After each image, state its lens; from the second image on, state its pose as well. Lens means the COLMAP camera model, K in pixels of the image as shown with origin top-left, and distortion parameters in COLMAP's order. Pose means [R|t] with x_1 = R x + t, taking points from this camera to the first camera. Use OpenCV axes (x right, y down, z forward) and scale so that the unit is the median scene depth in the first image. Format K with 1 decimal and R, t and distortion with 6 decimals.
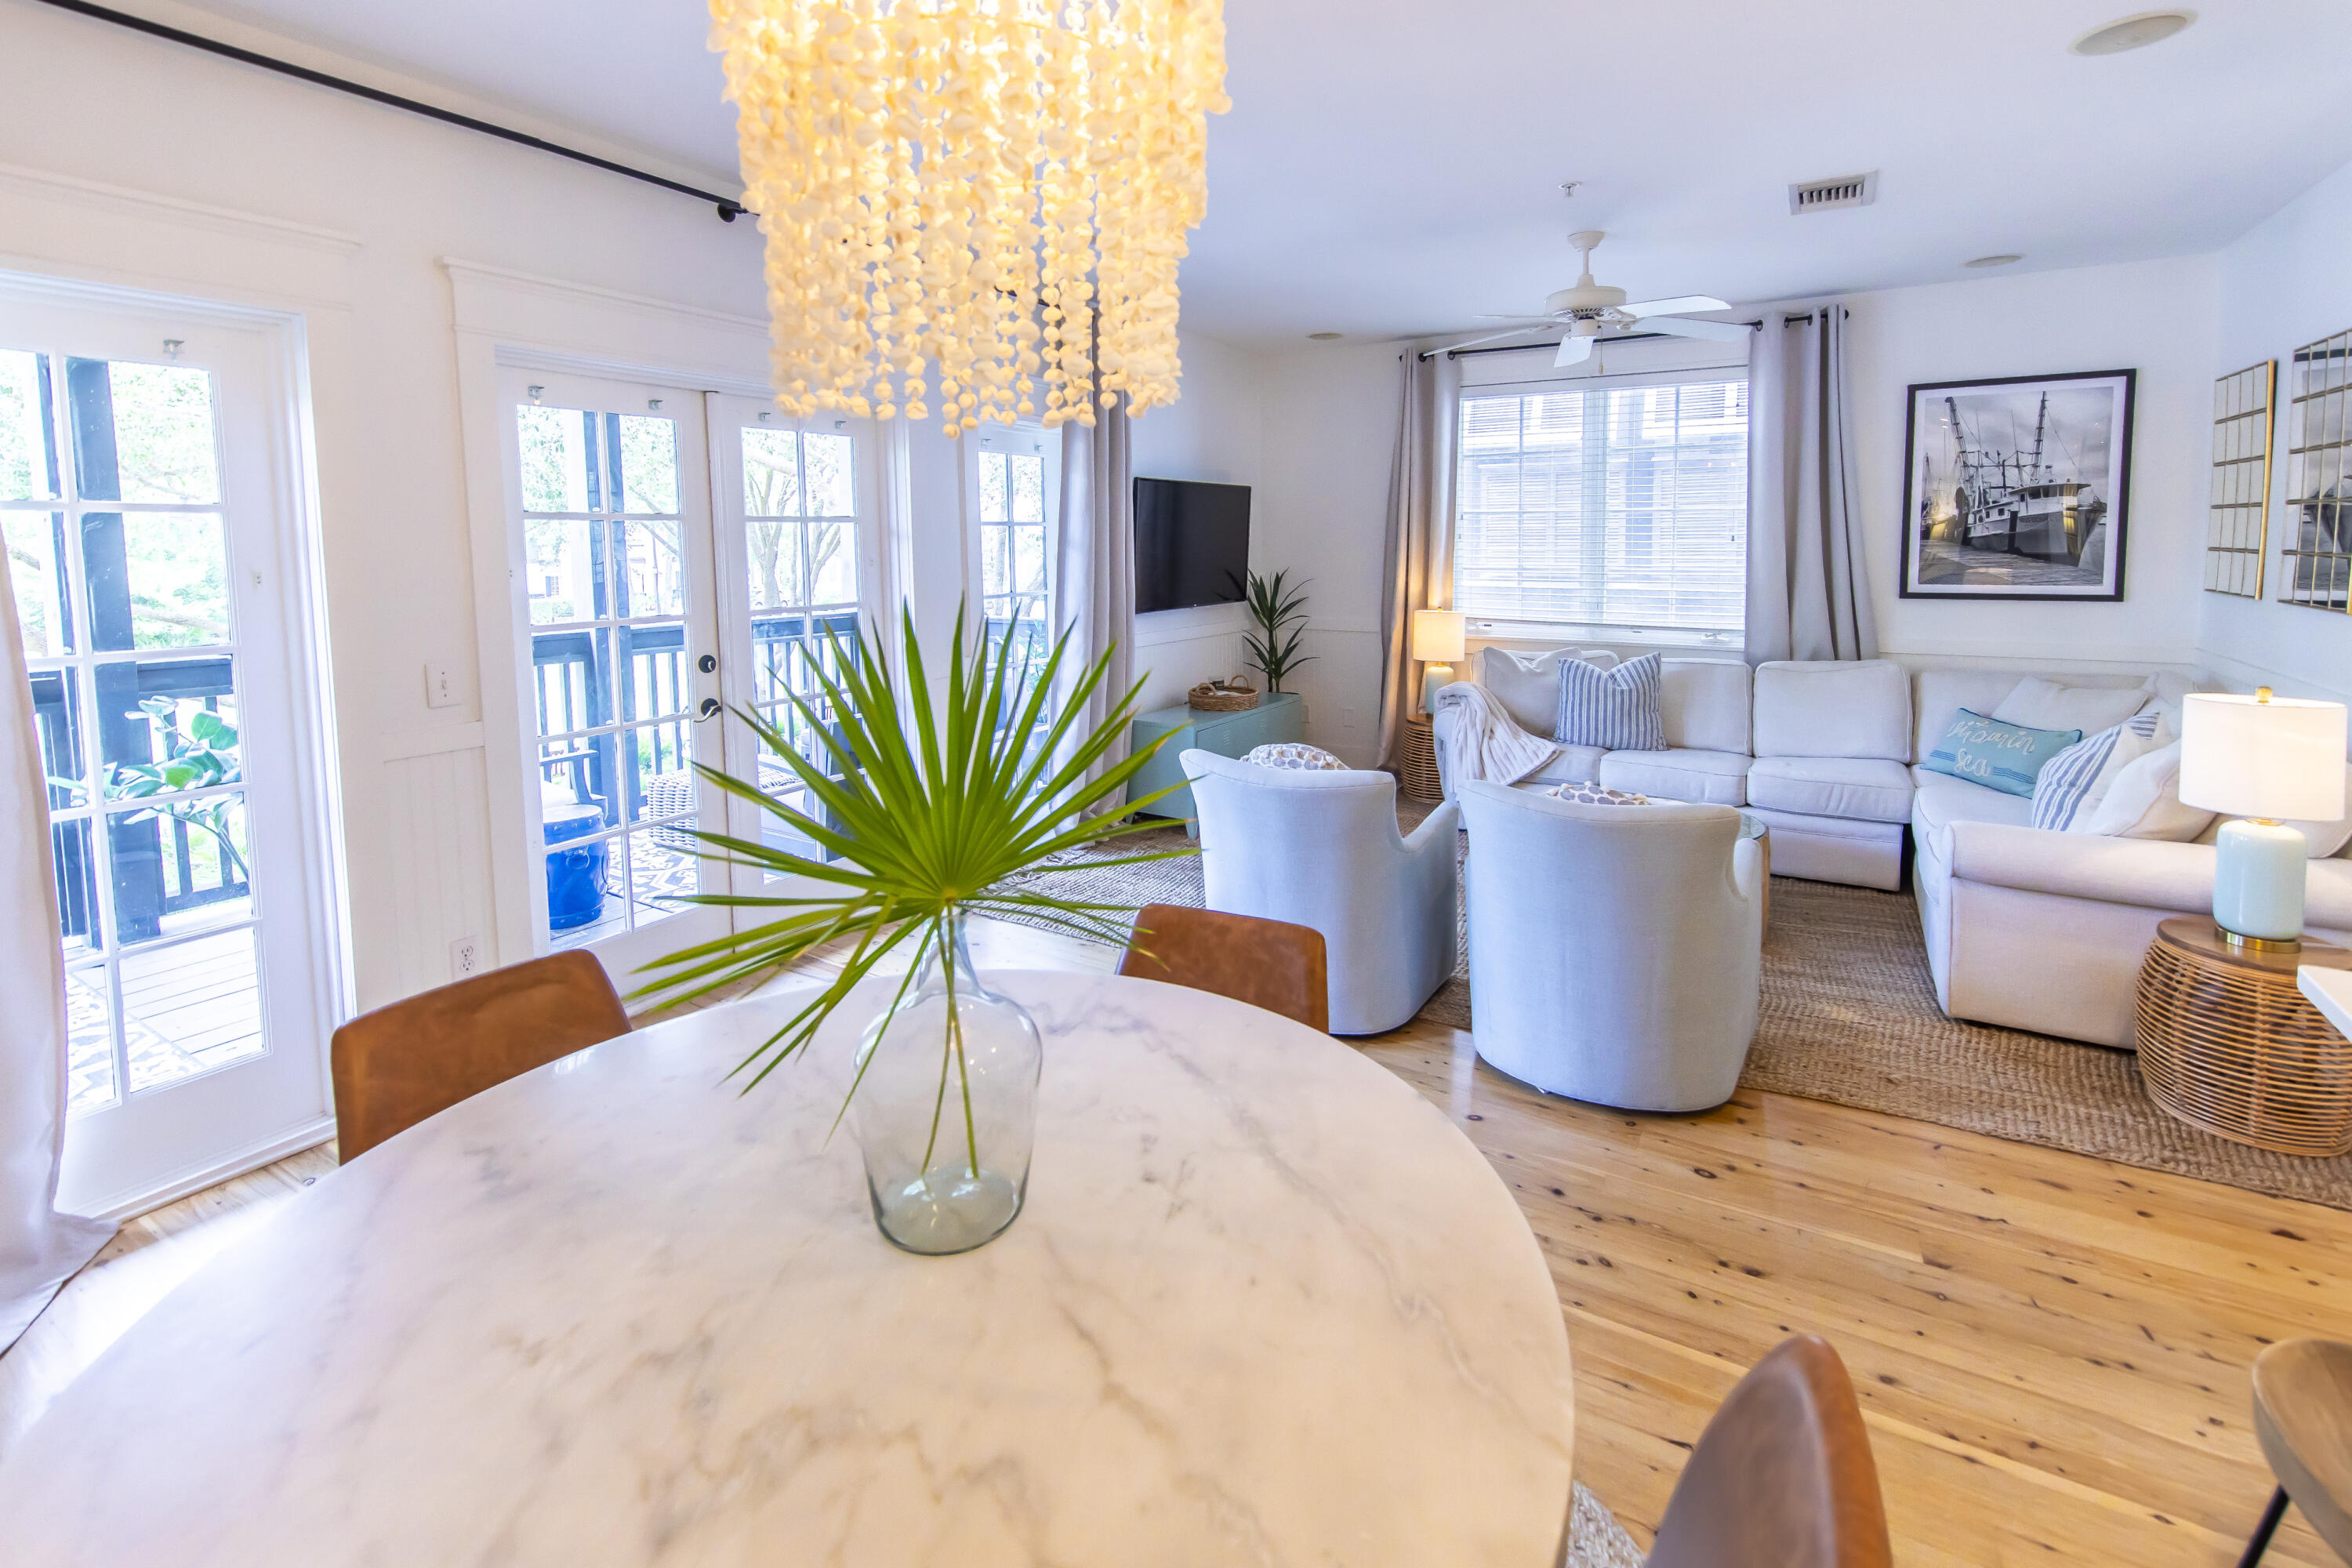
lens RADIAL K [[1026.1, 0, 1217.7], [0, 1026.1, 614.4], [0, 0, 1]] dist [0.002556, -0.000106]
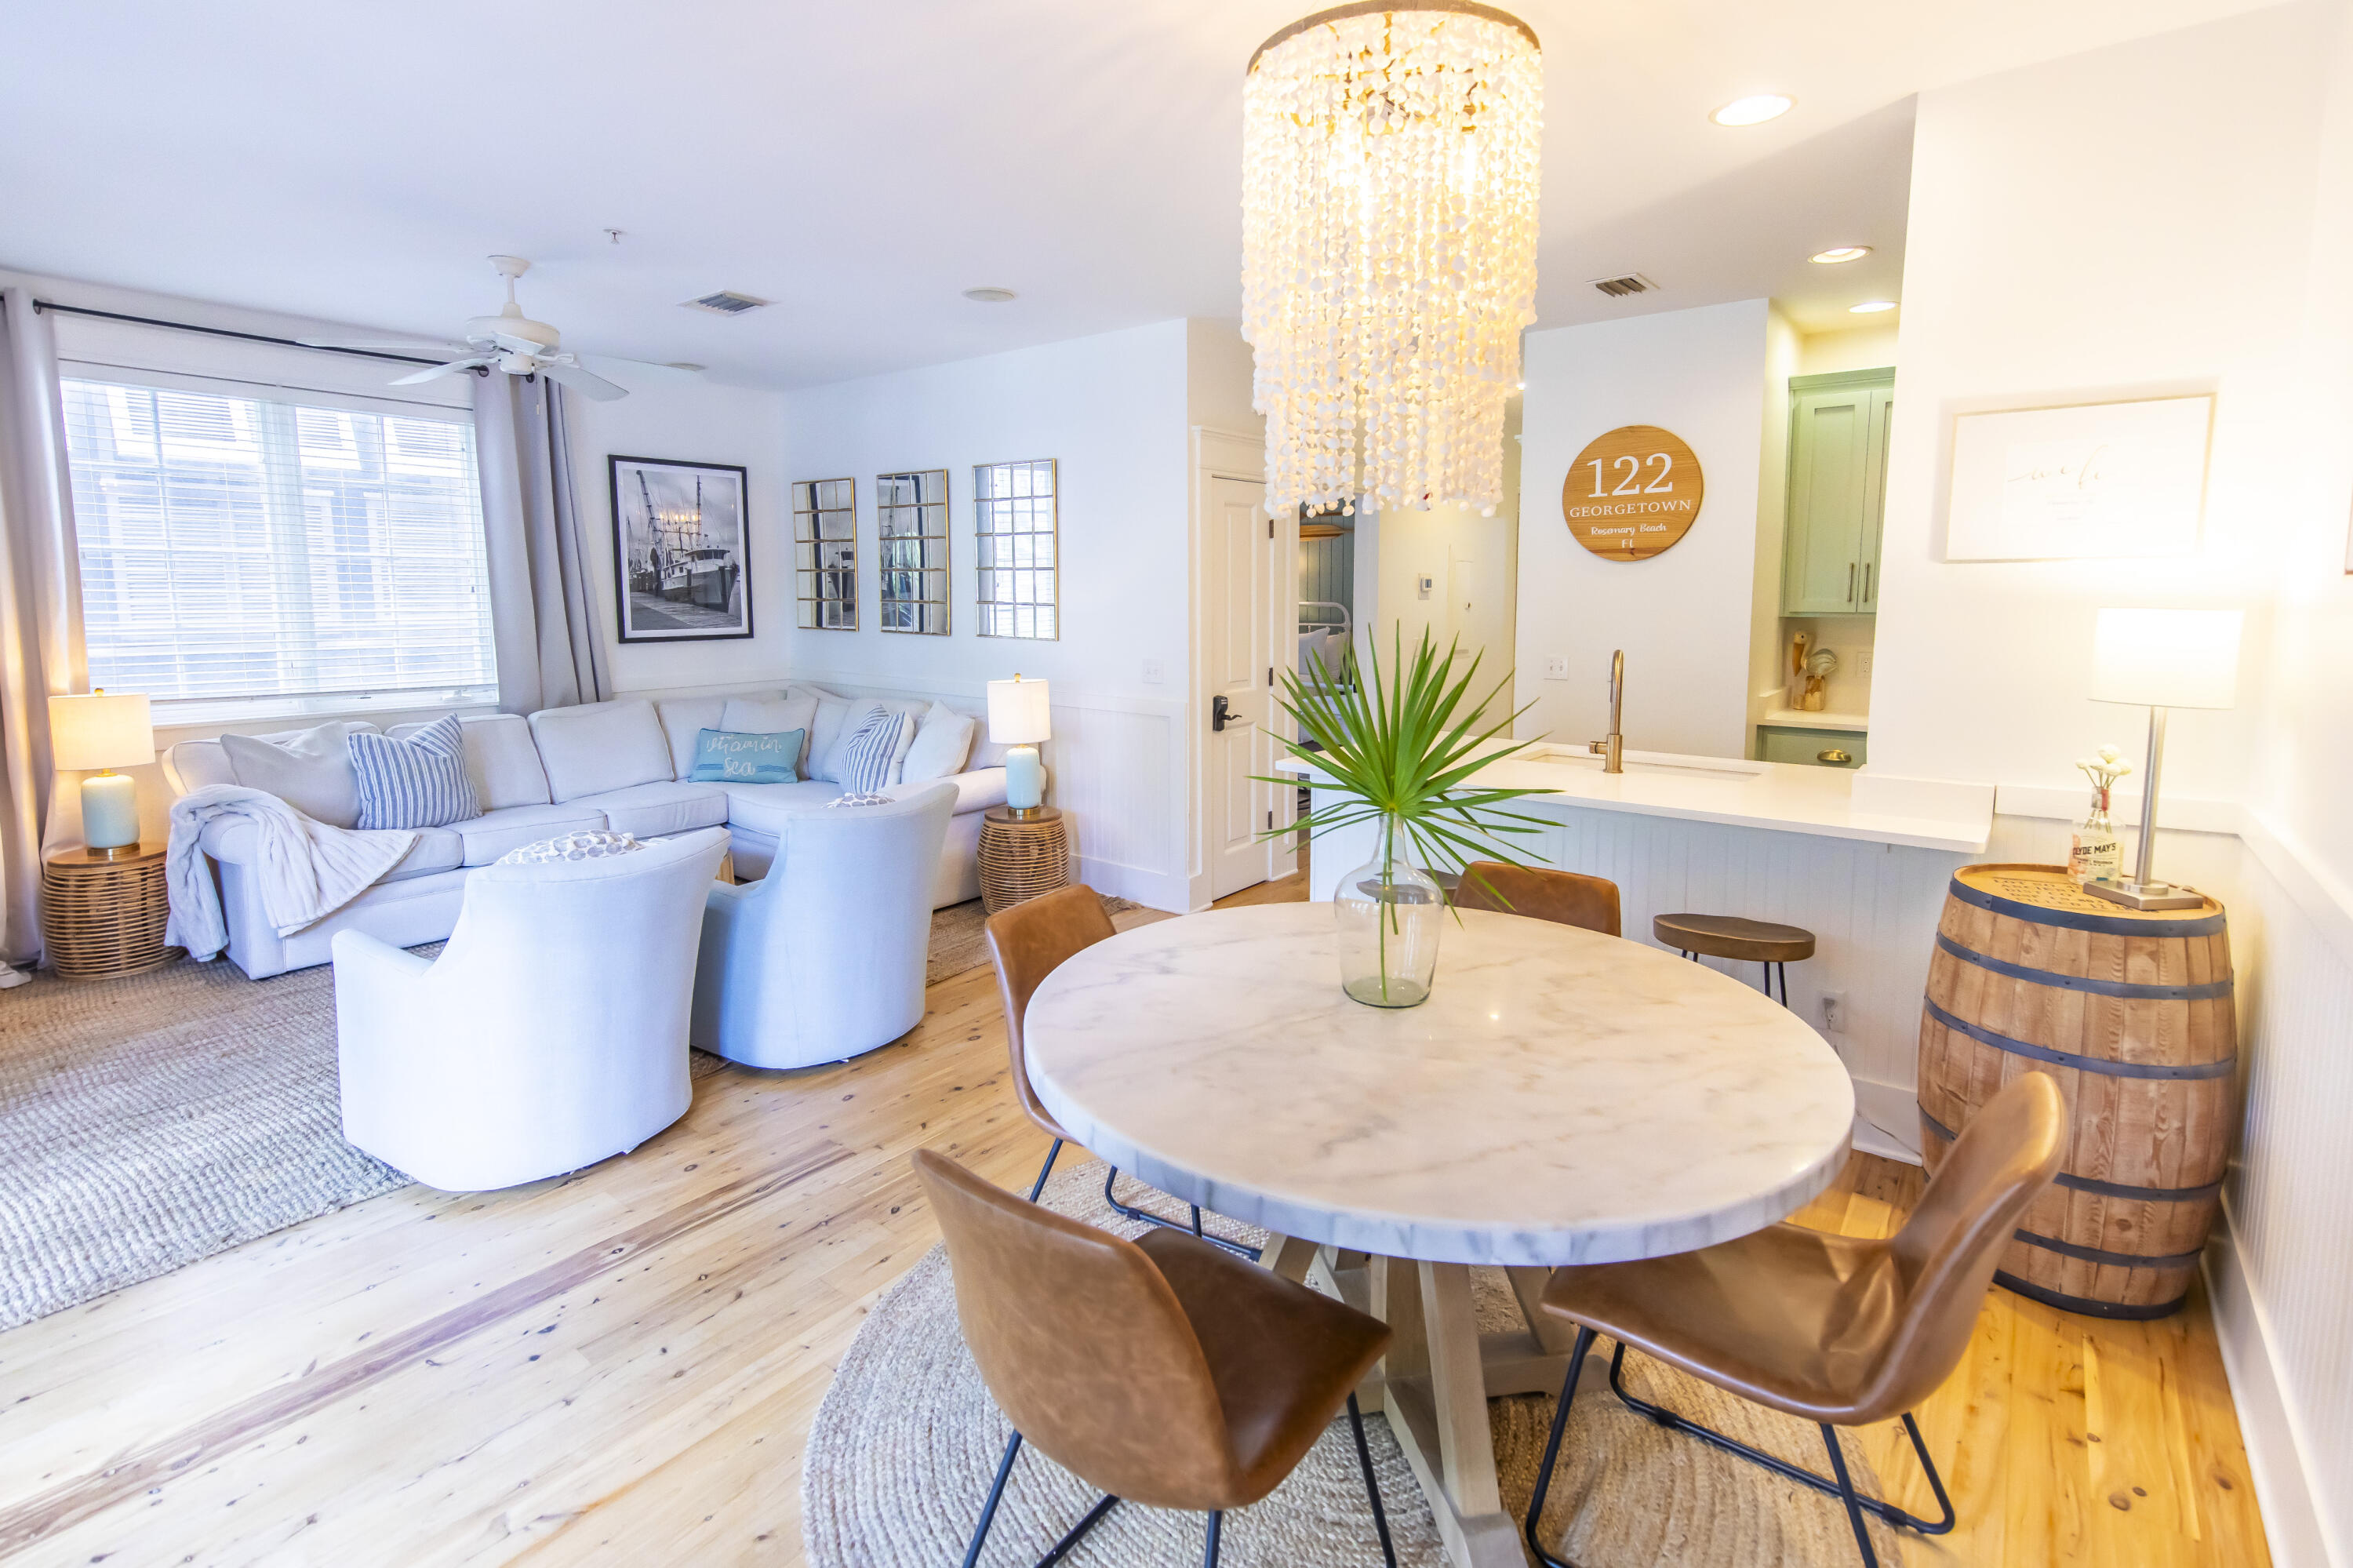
lens RADIAL K [[1093.1, 0, 1147.1], [0, 1093.1, 701.6], [0, 0, 1]] dist [0.003160, 0.001166]
pose [[0.157429, -0.094211, 0.983026, -0.453322], [0.066332, 0.994200, 0.084659, -0.016073], [-0.985300, 0.051878, 0.162765, 0.238639]]
